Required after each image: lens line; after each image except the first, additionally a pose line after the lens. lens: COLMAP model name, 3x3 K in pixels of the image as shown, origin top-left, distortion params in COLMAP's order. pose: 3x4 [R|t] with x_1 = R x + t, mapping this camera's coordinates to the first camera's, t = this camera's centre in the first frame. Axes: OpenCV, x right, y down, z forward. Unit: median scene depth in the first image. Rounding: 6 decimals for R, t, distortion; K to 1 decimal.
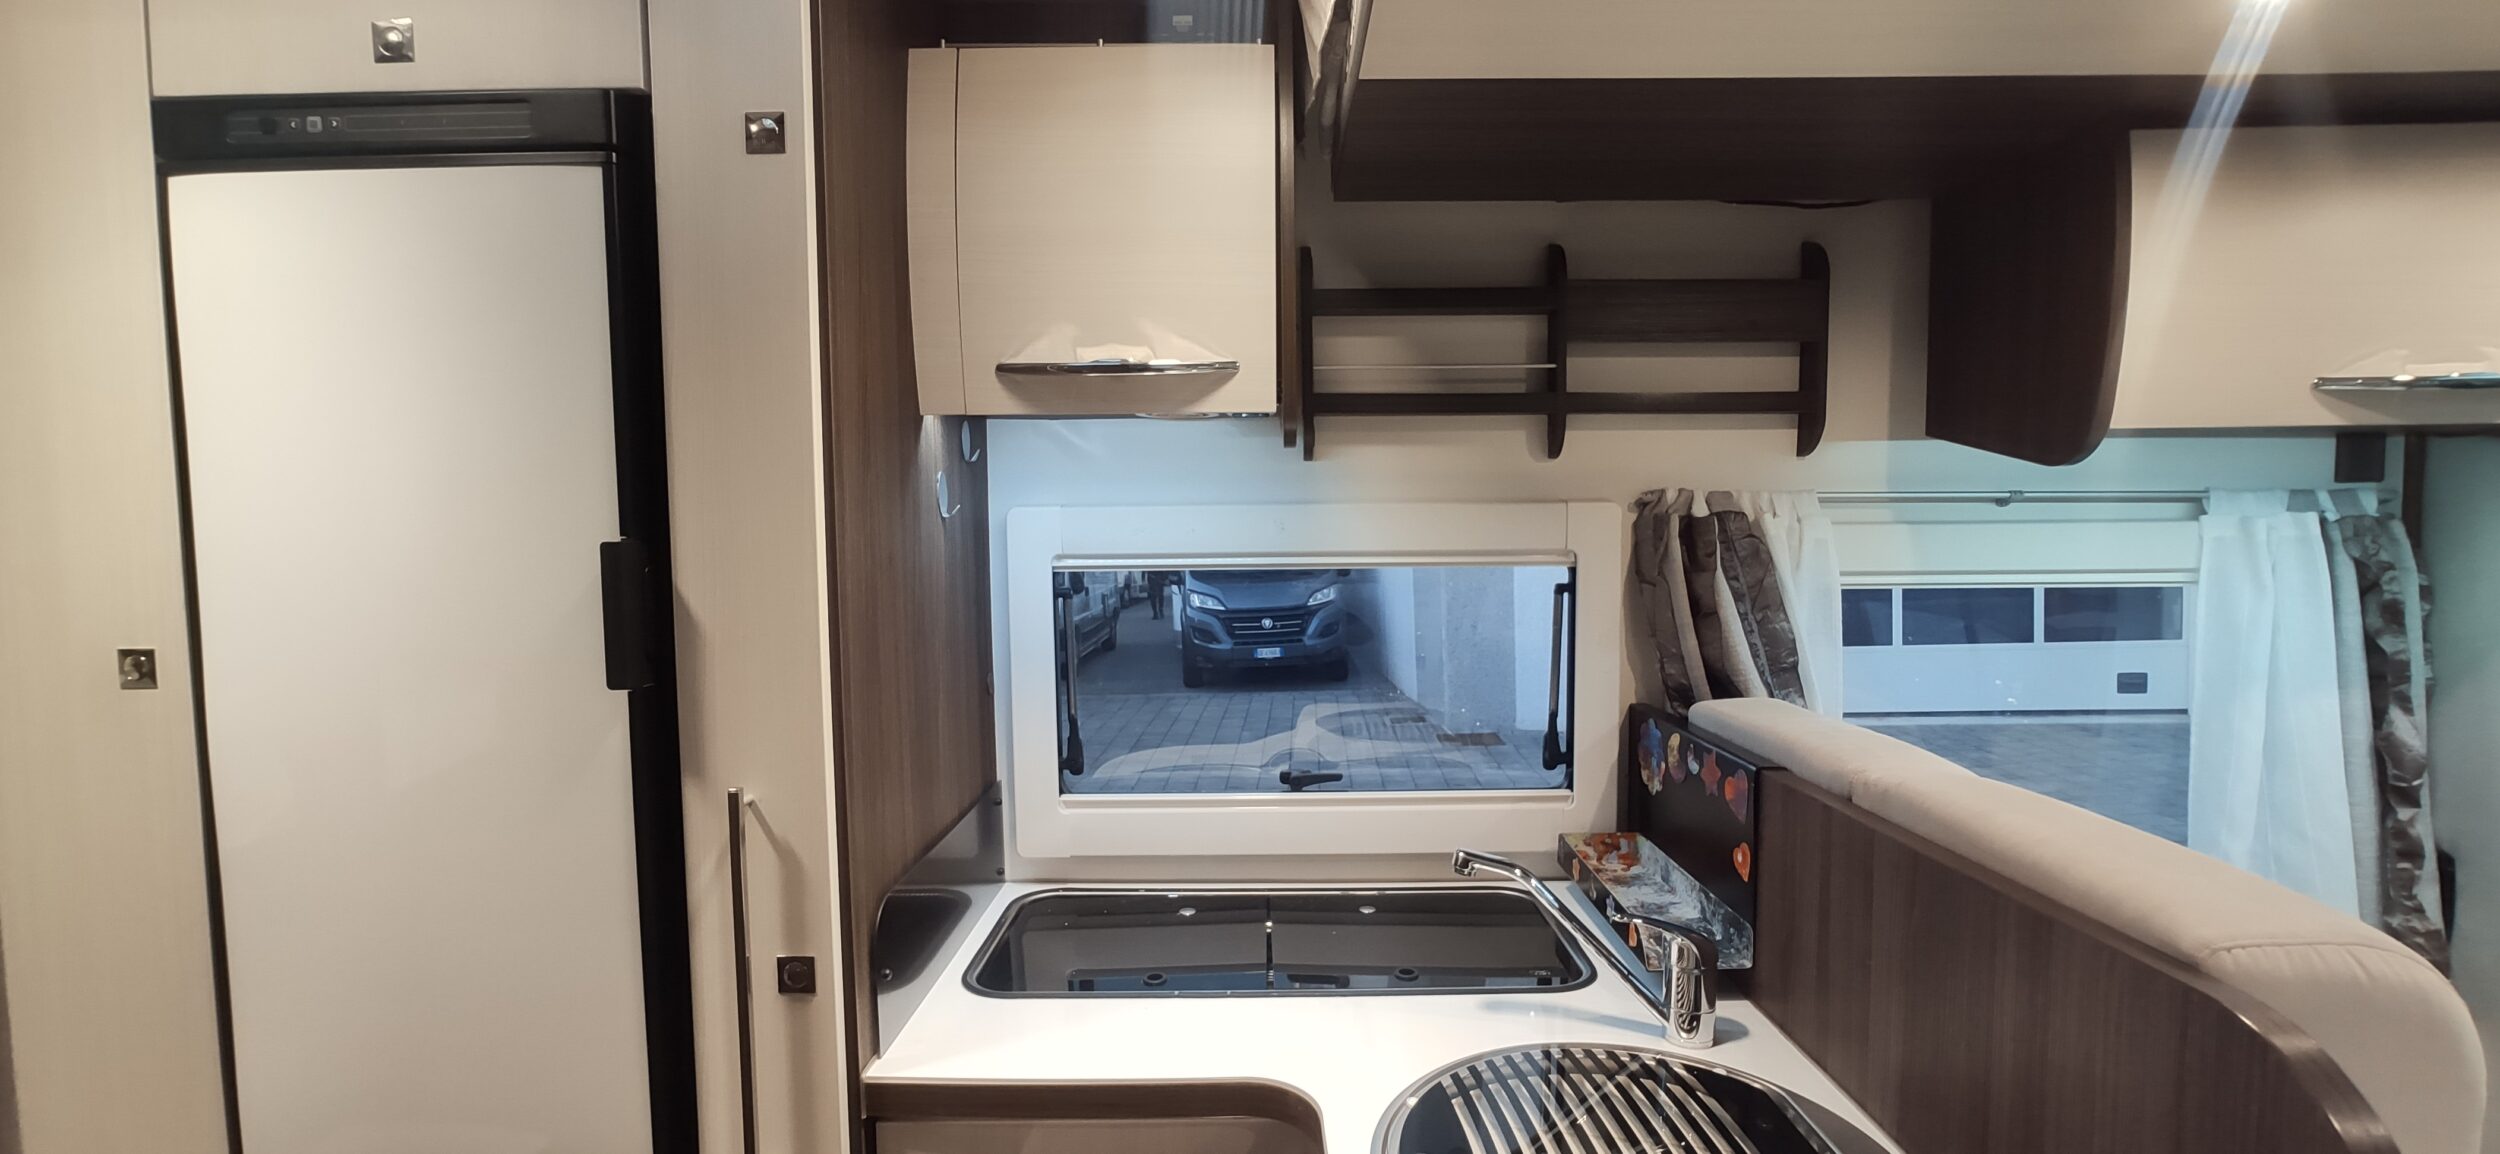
lens RADIAL K [[1089.8, 0, 1252.0], [0, 1089.8, 572.1], [0, 0, 1]] dist [-0.002979, 0.000529]
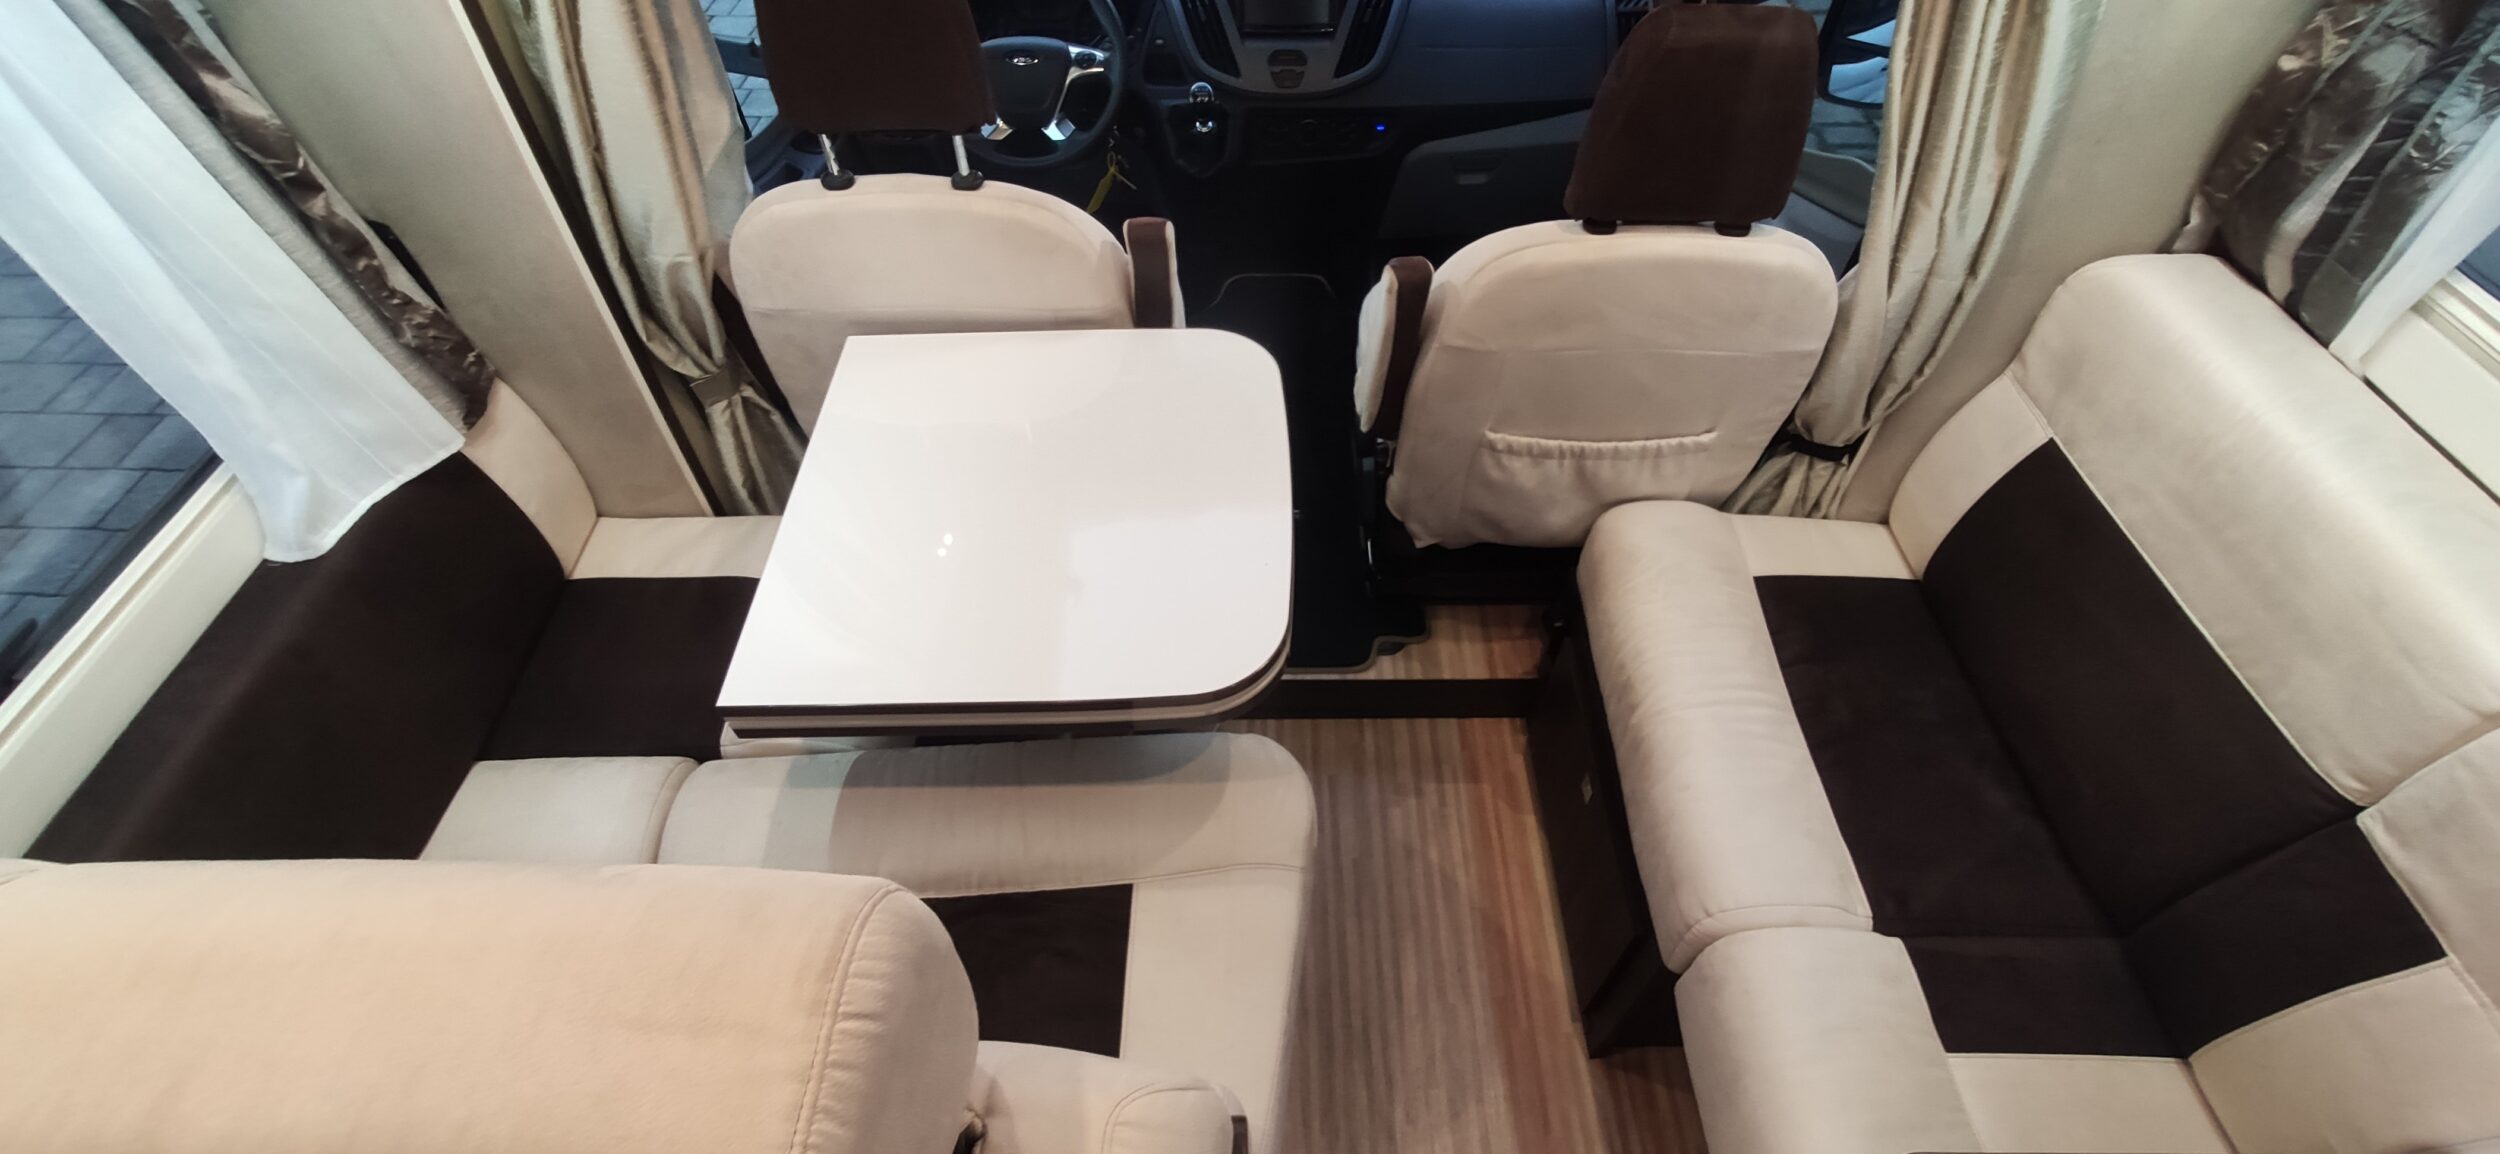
lens RADIAL K [[1105.7, 0, 1272.3], [0, 1105.7, 583.0], [0, 0, 1]] dist [-0.015921, 0.012237]
pose [[-0.023491, -0.739991, 0.672207, 0.332304], [0.060731, 0.670094, 0.739787, -0.156465], [-0.997878, 0.058202, 0.029200, 0.329001]]
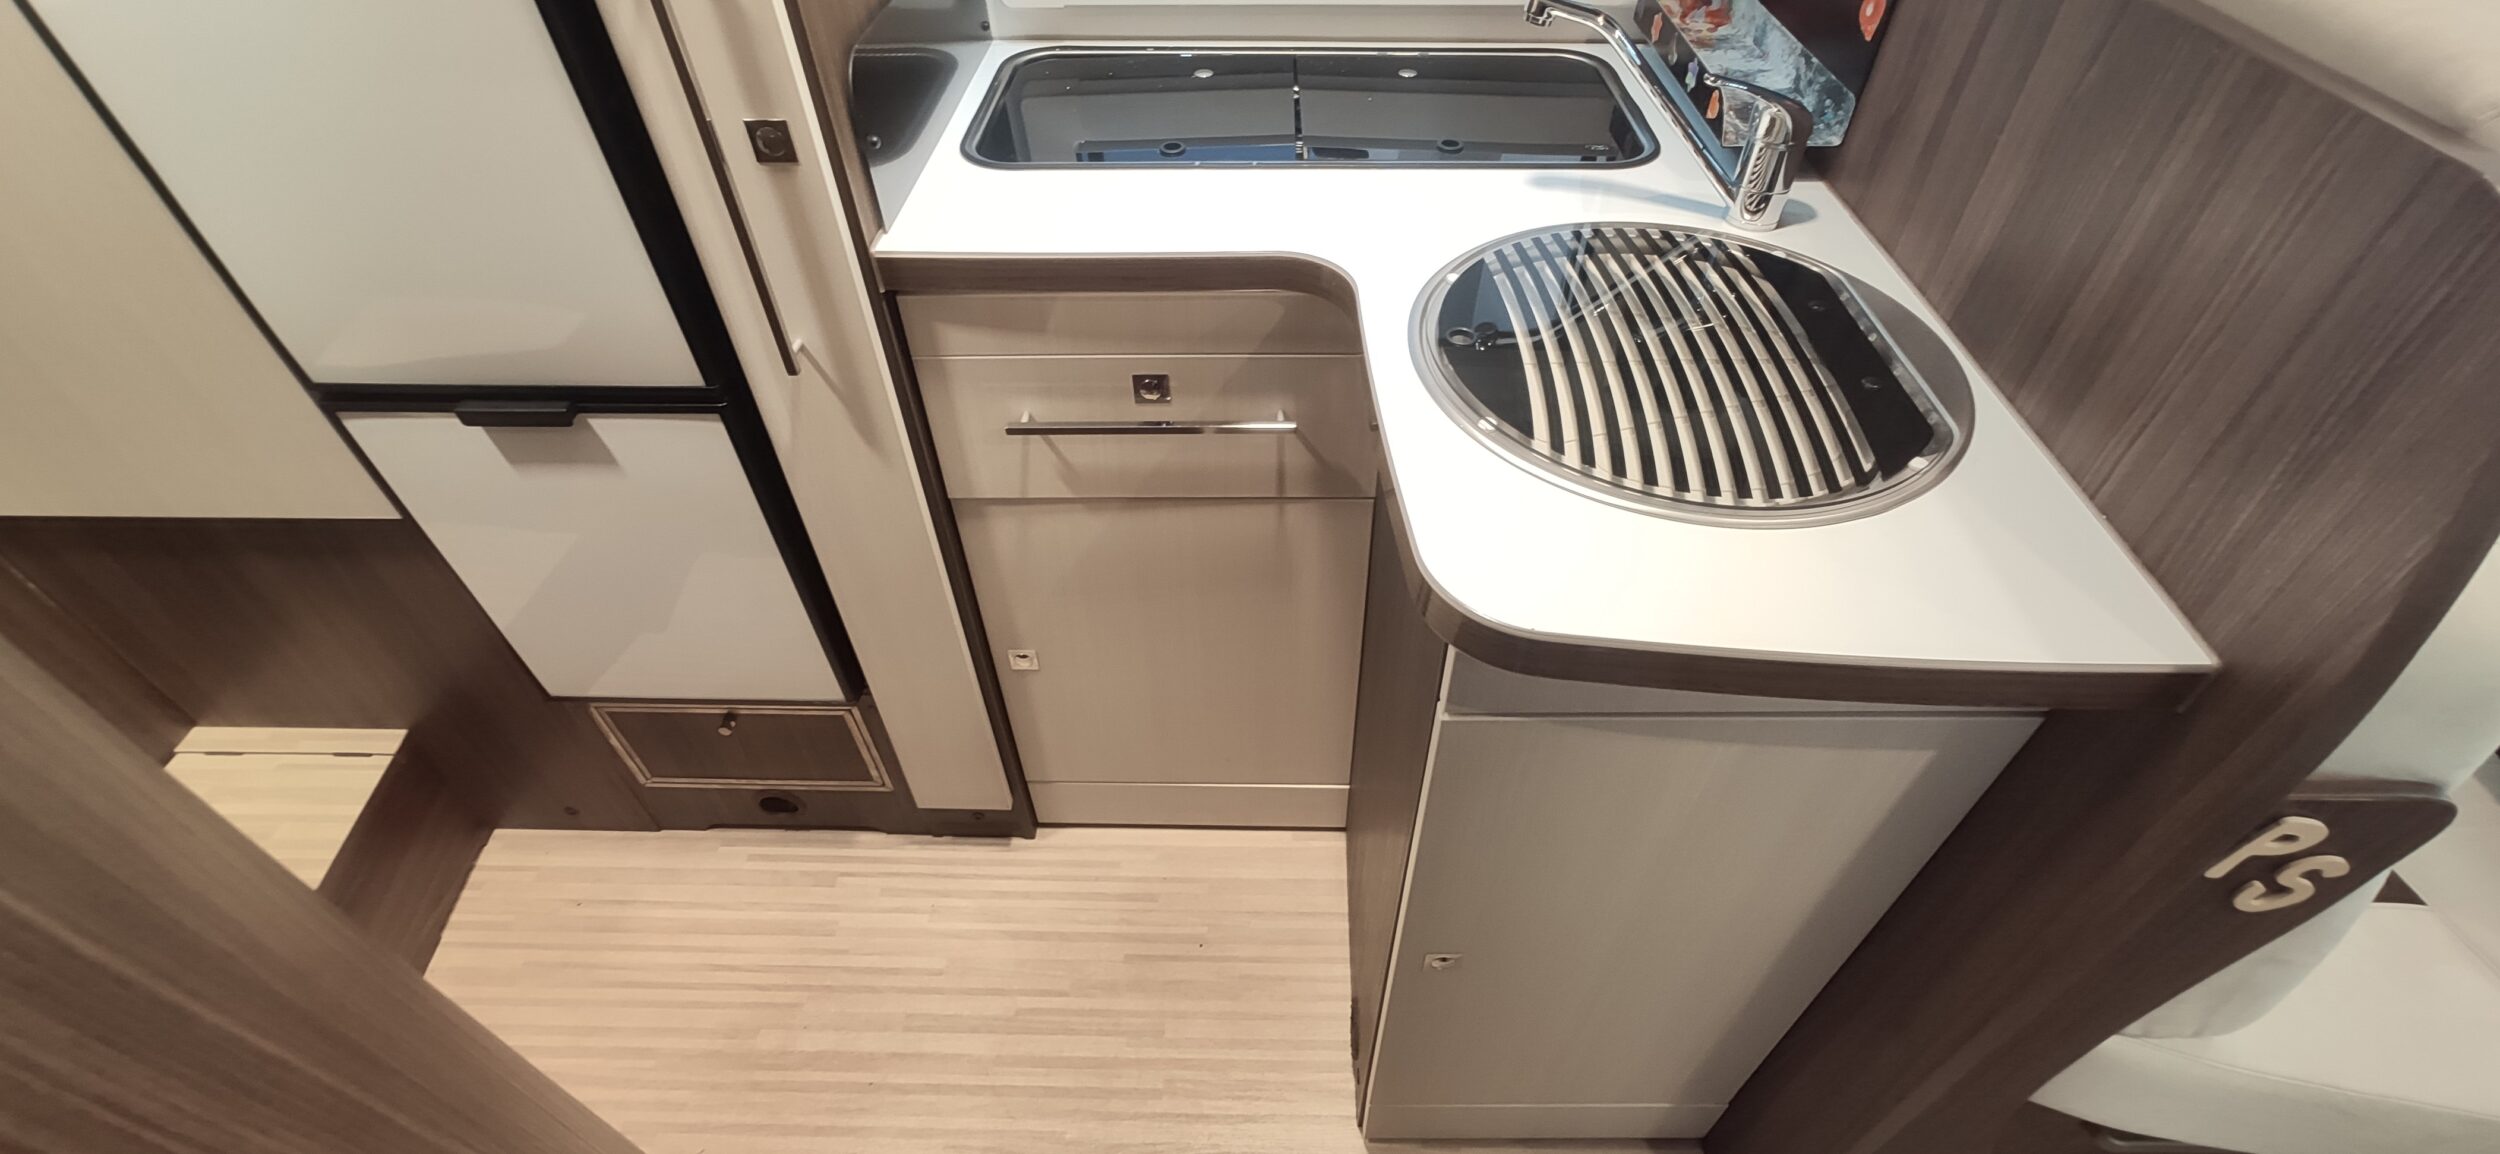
lens RADIAL K [[1095.6, 0, 1224.5], [0, 1095.6, 591.1], [0, 0, 1]] dist [-0.090065, 0.066150]
pose [[0.999794, 0.010854, -0.017177, -0.023165], [0.003535, 0.739538, 0.673105, 0.036895], [0.020009, -0.673027, 0.739347, 0.080977]]
